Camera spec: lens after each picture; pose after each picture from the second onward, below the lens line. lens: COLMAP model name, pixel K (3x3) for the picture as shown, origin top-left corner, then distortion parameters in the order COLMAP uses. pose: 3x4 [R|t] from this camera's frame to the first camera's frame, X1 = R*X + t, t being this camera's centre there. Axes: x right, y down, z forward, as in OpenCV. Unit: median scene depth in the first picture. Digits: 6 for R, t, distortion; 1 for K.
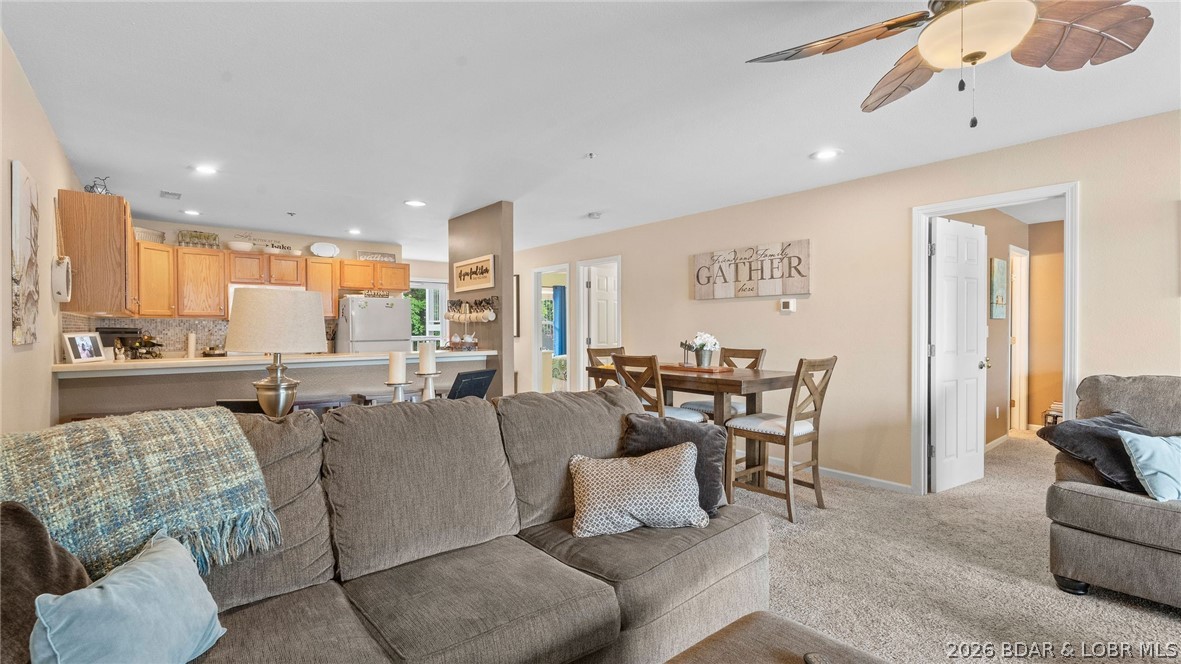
lens RADIAL K [[520.2, 0, 591.4], [0, 520.2, 328.4], [0, 0, 1]] dist [-0.000766, 0.000415]
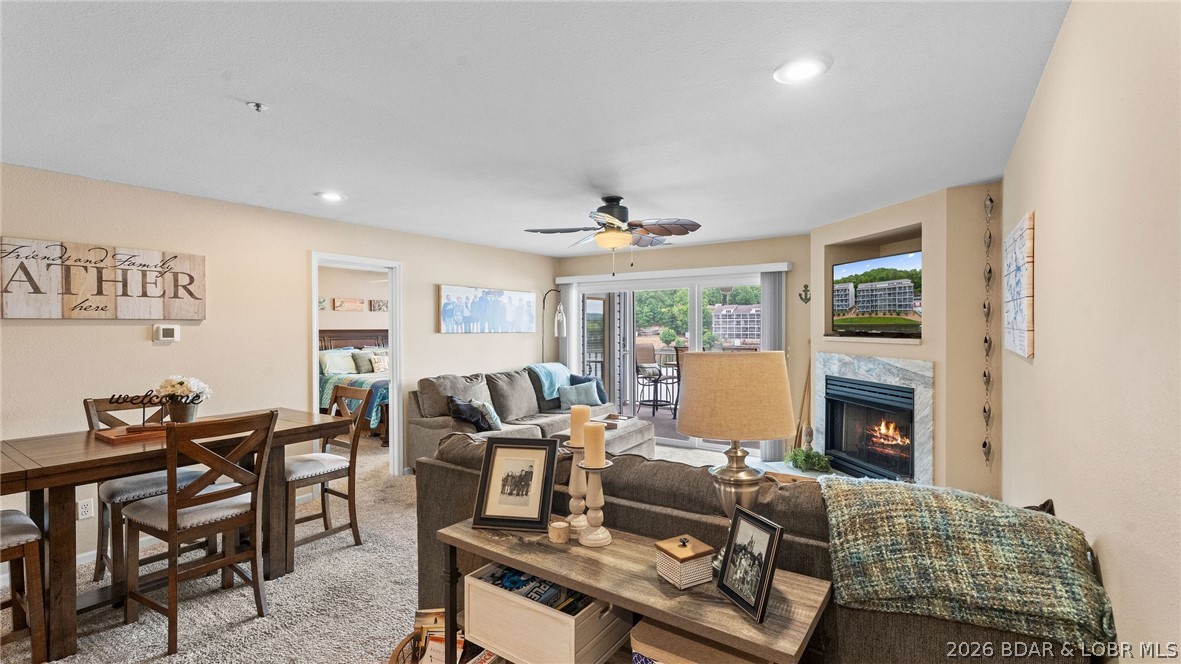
lens RADIAL K [[520.2, 0, 588.7], [0, 520.2, 332.9], [0, 0, 1]] dist [-0.000766, 0.000415]
pose [[-0.271144, -0.005745, 0.962522, -0.460782], [0.007099, 0.999943, 0.007968, -0.039053], [-0.962512, 0.008993, -0.271088, 0.506225]]
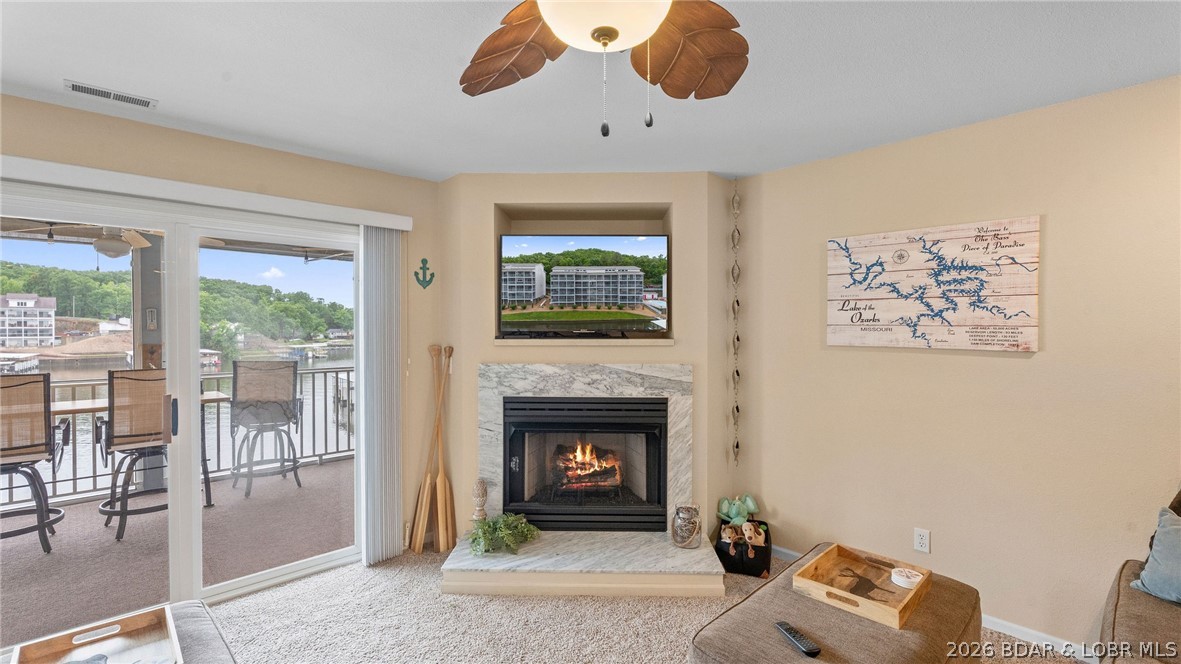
lens RADIAL K [[520.2, 0, 589.0], [0, 520.2, 330.2], [0, 0, 1]] dist [-0.000766, 0.000415]
pose [[-0.998073, 0.007717, -0.061572, 0.222372], [0.007133, 0.999928, 0.009699, -0.038286], [0.061642, 0.009241, -0.998056, 0.476650]]
